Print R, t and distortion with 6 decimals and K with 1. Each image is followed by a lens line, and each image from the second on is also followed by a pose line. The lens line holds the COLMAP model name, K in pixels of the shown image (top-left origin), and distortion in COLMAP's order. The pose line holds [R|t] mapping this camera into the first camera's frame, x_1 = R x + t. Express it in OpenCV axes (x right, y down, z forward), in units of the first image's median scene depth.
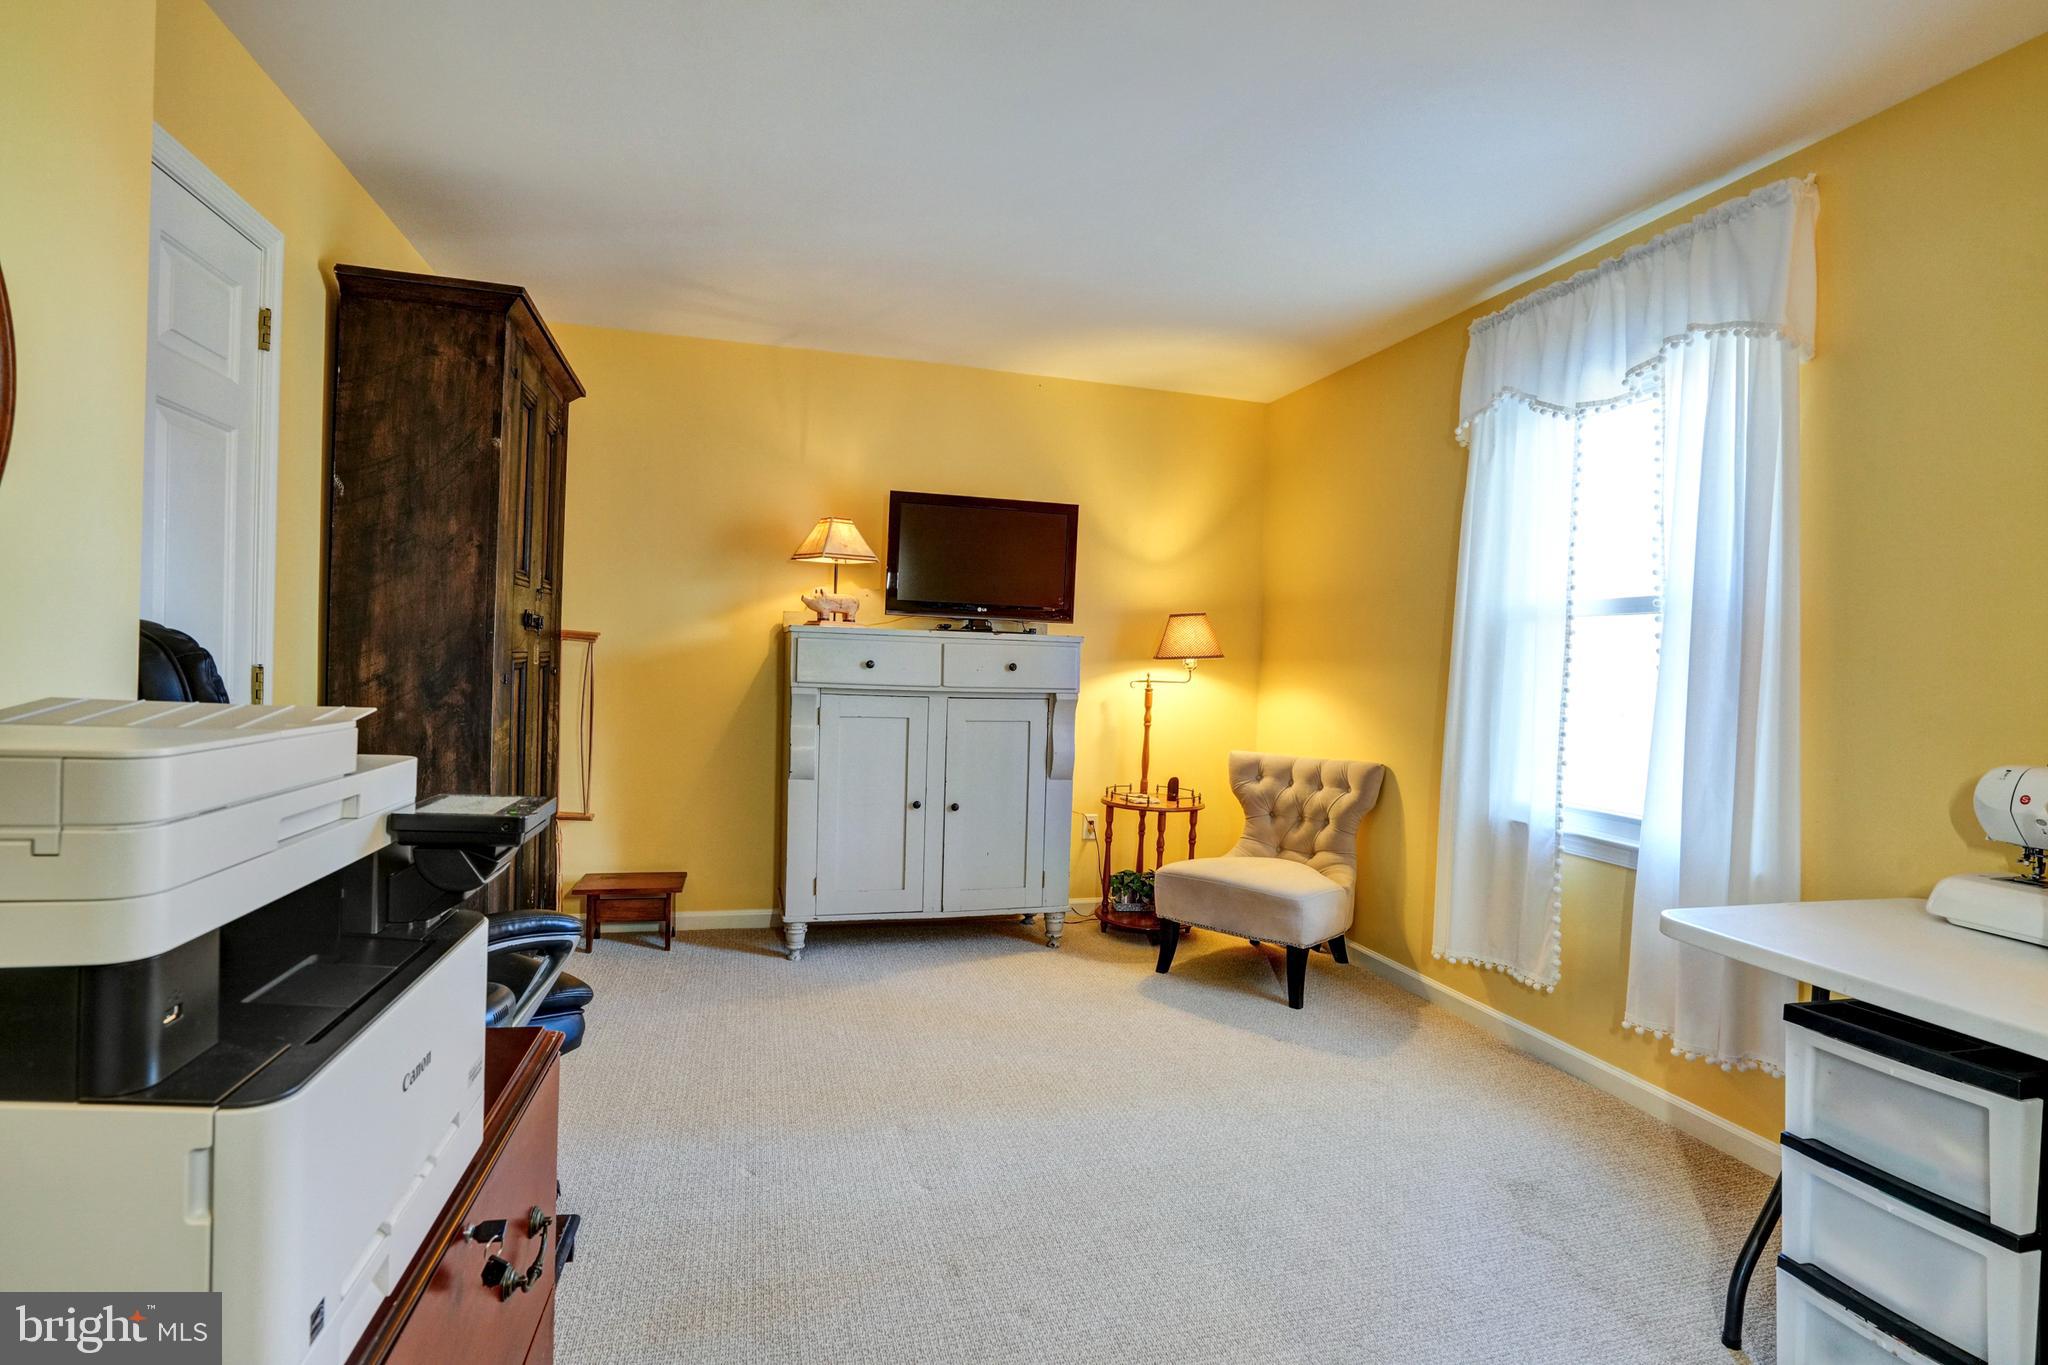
lens RADIAL K [[970.0, 0, 1027.2], [0, 970.0, 684.0], [0, 0, 1]] dist [-0.051202, 0.019989]
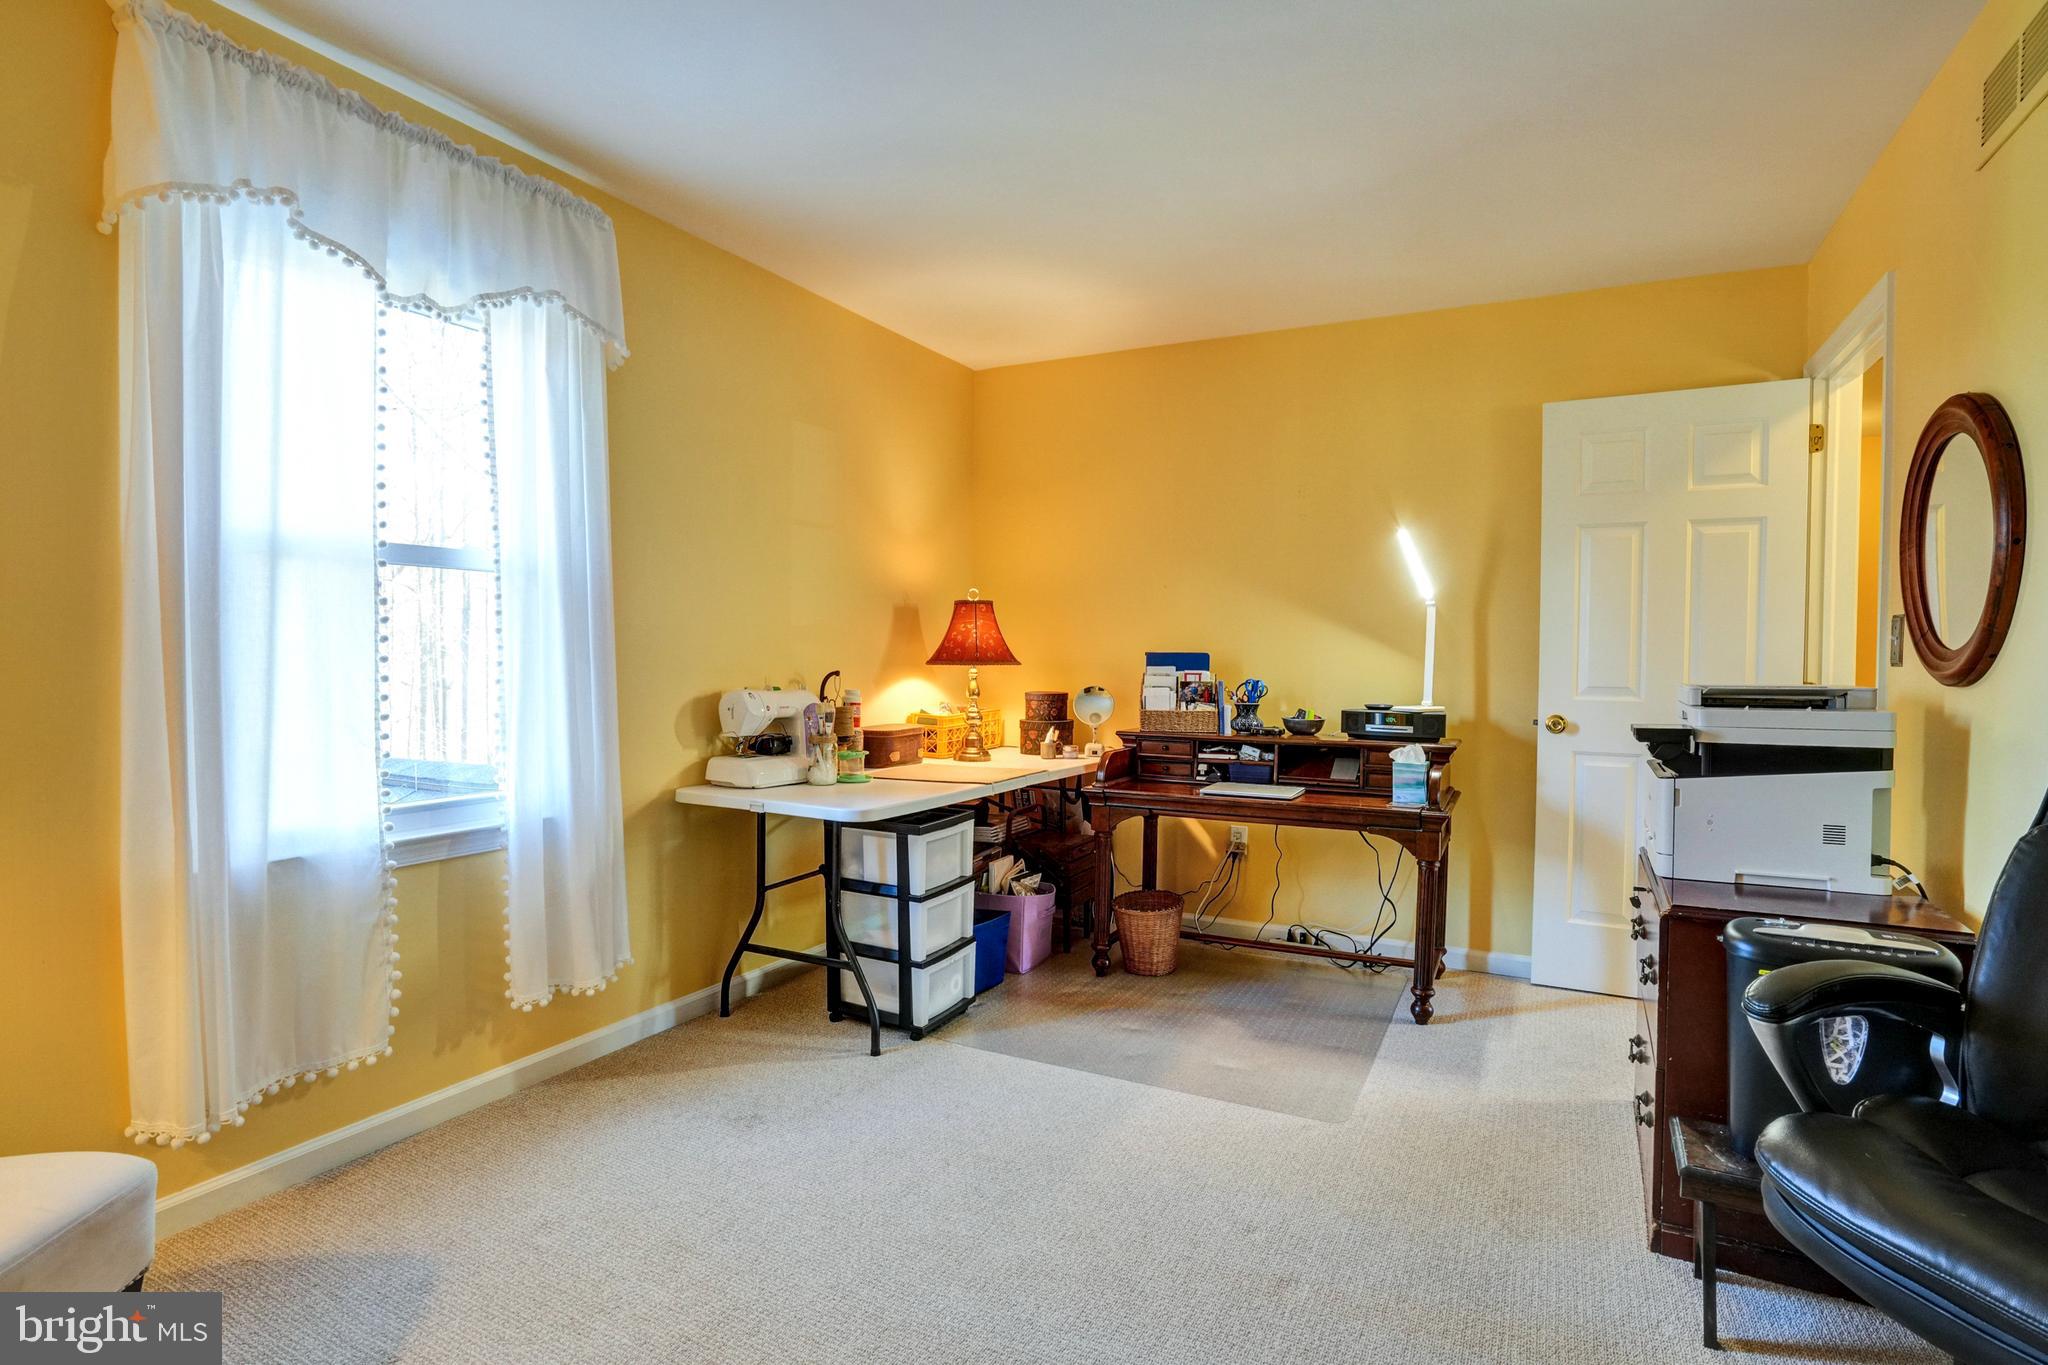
lens RADIAL K [[970.0, 0, 1027.4], [0, 970.0, 683.7], [0, 0, 1]] dist [-0.051202, 0.019989]
pose [[-0.712062, -0.061364, 0.699430, -0.369662], [-0.015304, 0.997293, 0.071917, -0.040589], [-0.701950, 0.040506, -0.711074, 1.301123]]
